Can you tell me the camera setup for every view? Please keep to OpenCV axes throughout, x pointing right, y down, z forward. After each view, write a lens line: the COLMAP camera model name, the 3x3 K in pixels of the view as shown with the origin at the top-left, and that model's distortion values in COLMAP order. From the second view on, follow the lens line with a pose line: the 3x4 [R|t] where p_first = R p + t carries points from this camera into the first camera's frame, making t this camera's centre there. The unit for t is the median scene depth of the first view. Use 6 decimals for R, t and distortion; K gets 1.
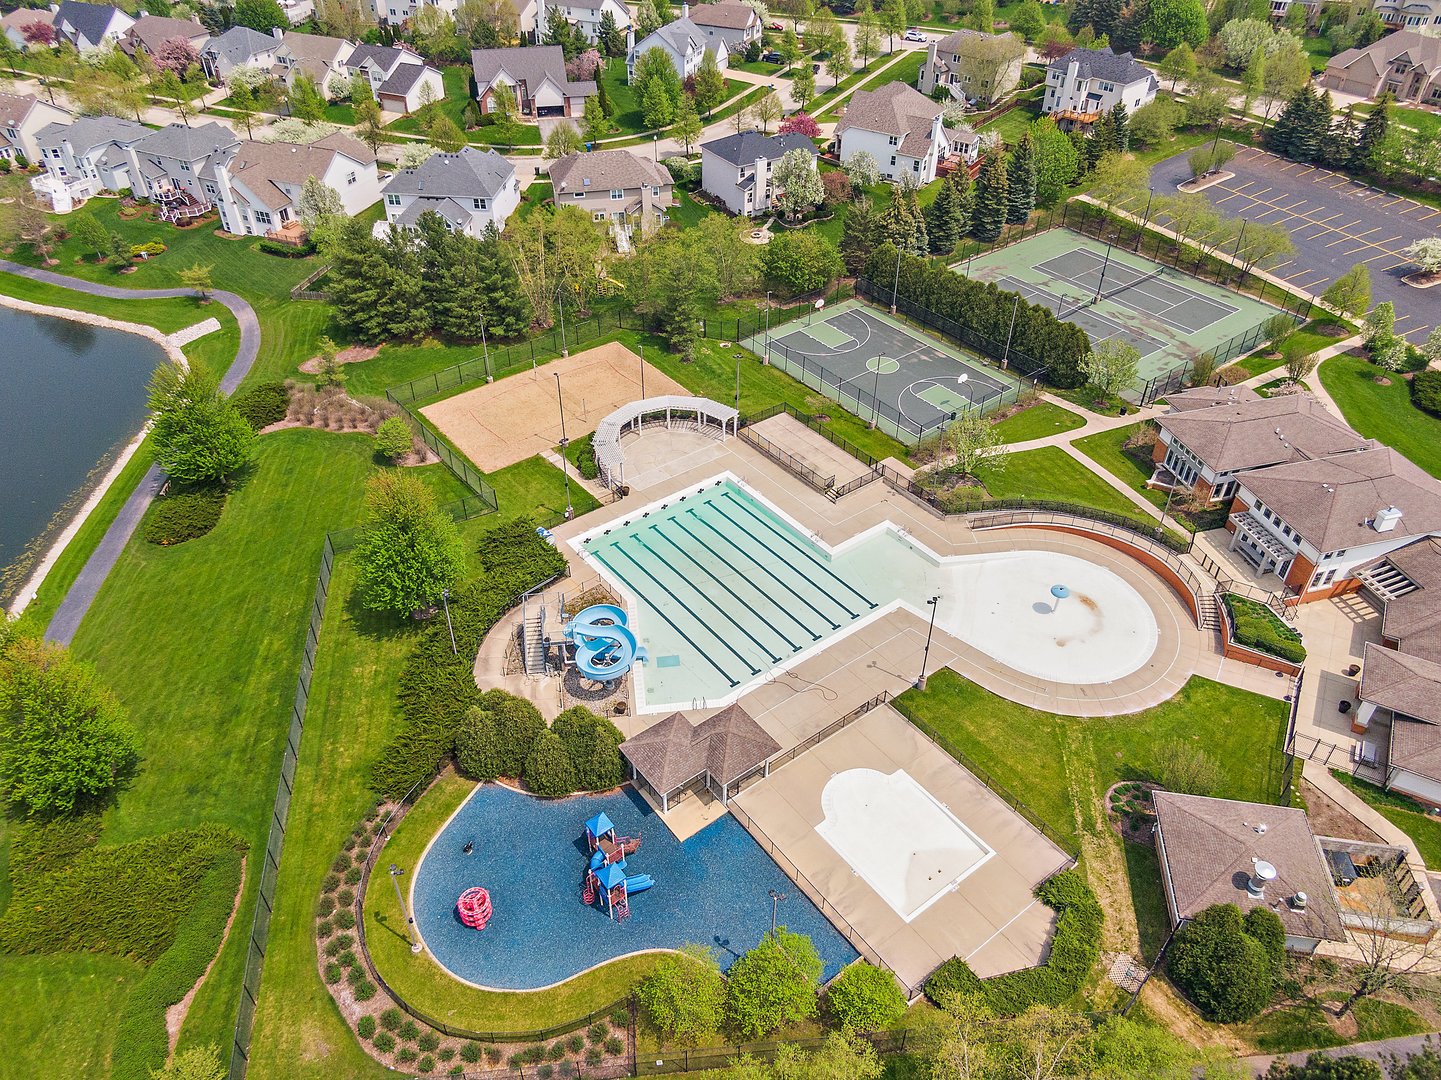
lens RADIAL K [[1028.2, 0, 720.5], [0, 1028.2, 540.0], [0, 0, 1]] dist [0.047786, -0.065774]
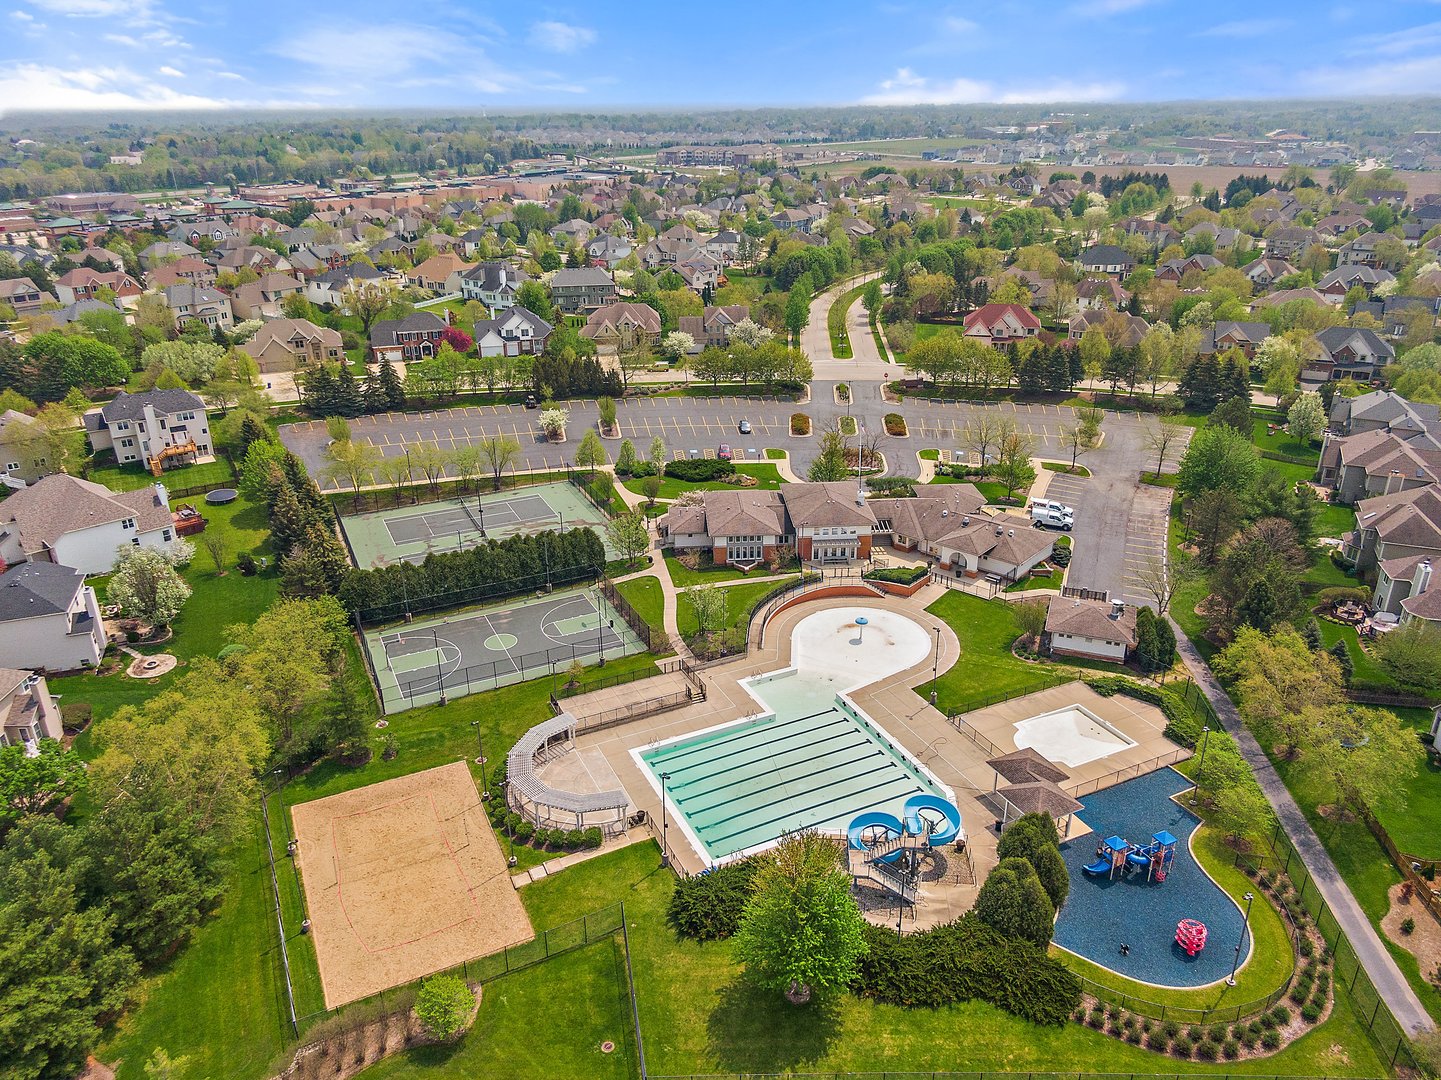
lens RADIAL K [[1028.2, 0, 720.5], [0, 1028.2, 540.0], [0, 0, 1]] dist [0.047786, -0.065774]
pose [[0.204084, -0.392236, 0.896940, -0.782679], [0.619221, 0.761367, 0.192056, -0.356816], [-0.758231, 0.516208, 0.398264, 0.434094]]
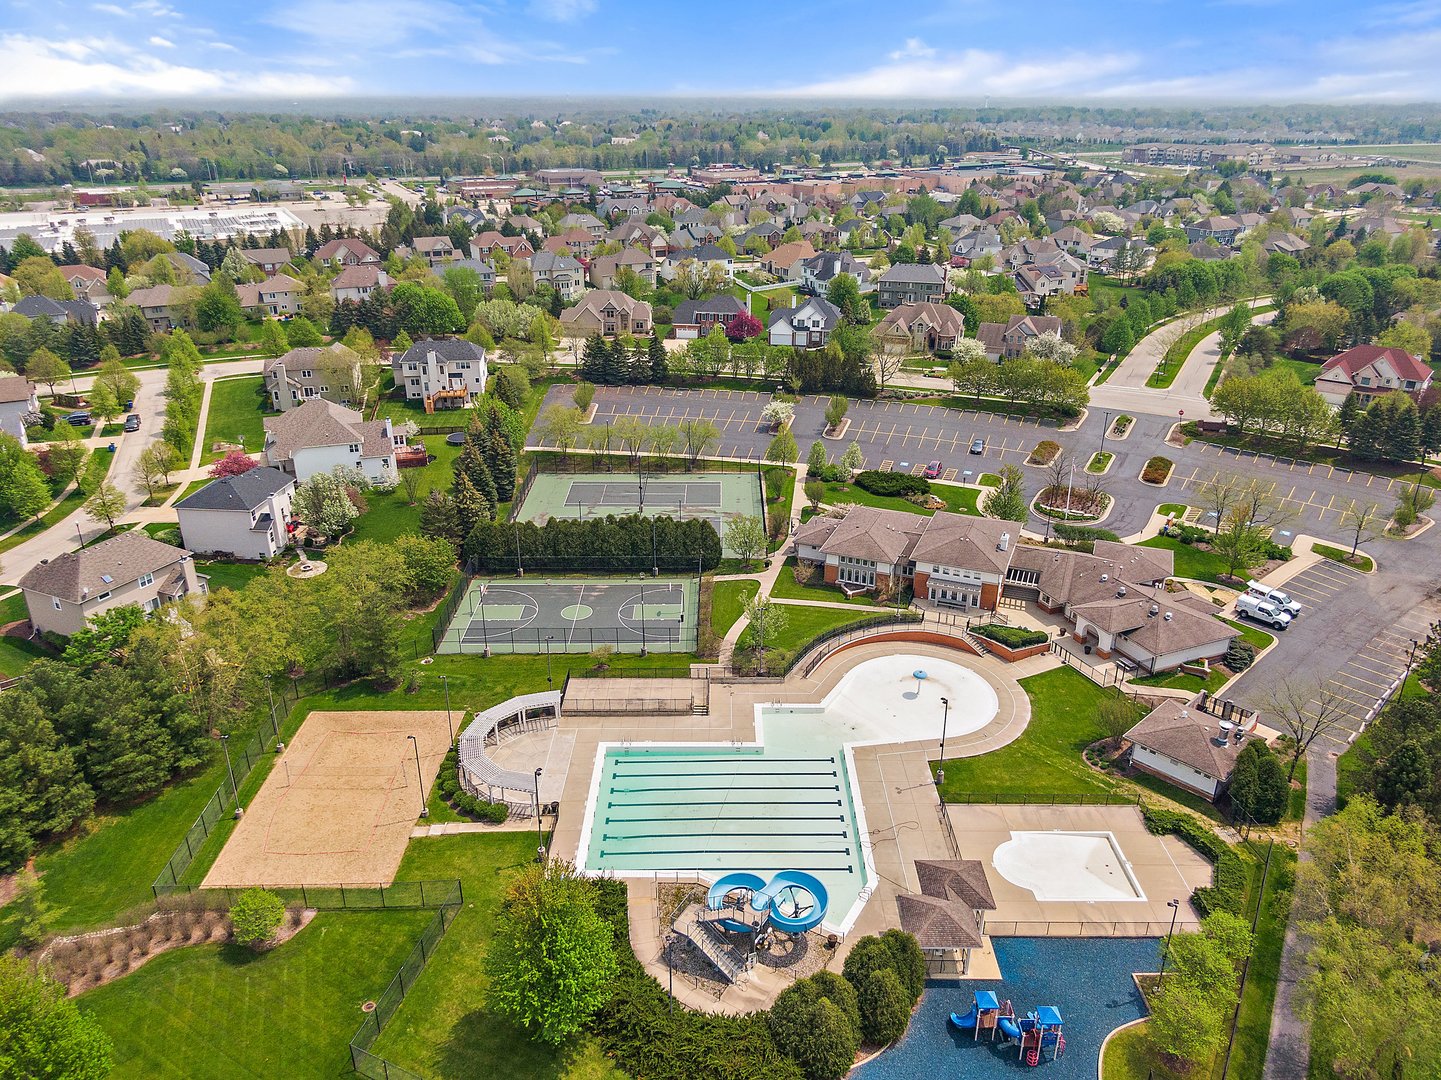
lens RADIAL K [[1028.2, 0, 720.5], [0, 1028.2, 540.0], [0, 0, 1]] dist [0.047786, -0.065774]
pose [[0.607962, -0.320514, 0.726397, -0.575820], [0.497037, 0.867086, -0.033407, -0.145052], [-0.619141, 0.381356, 0.686463, 0.177561]]
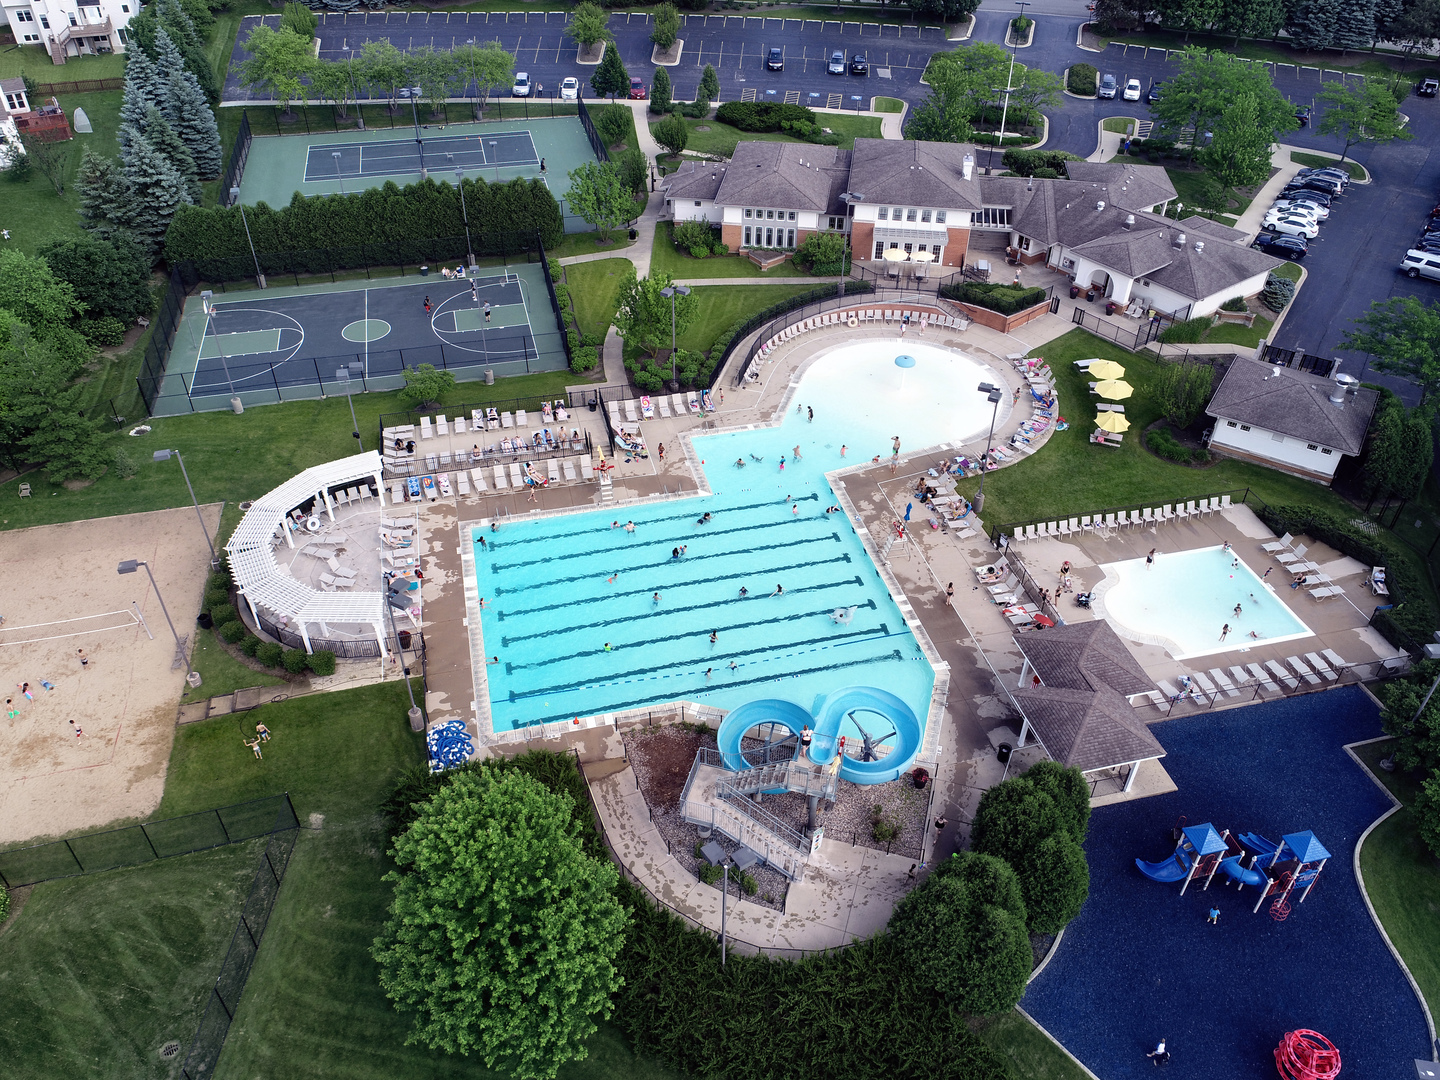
lens RADIAL K [[1091.4, 0, 720.0], [0, 1091.4, 540.0], [0, 0, 1]] dist [0.000967, -0.000445]
pose [[0.400739, -0.567215, 0.719497, -0.411531], [0.566406, 0.770639, 0.292062, -0.163012], [-0.720134, 0.290486, 0.630099, 0.471158]]
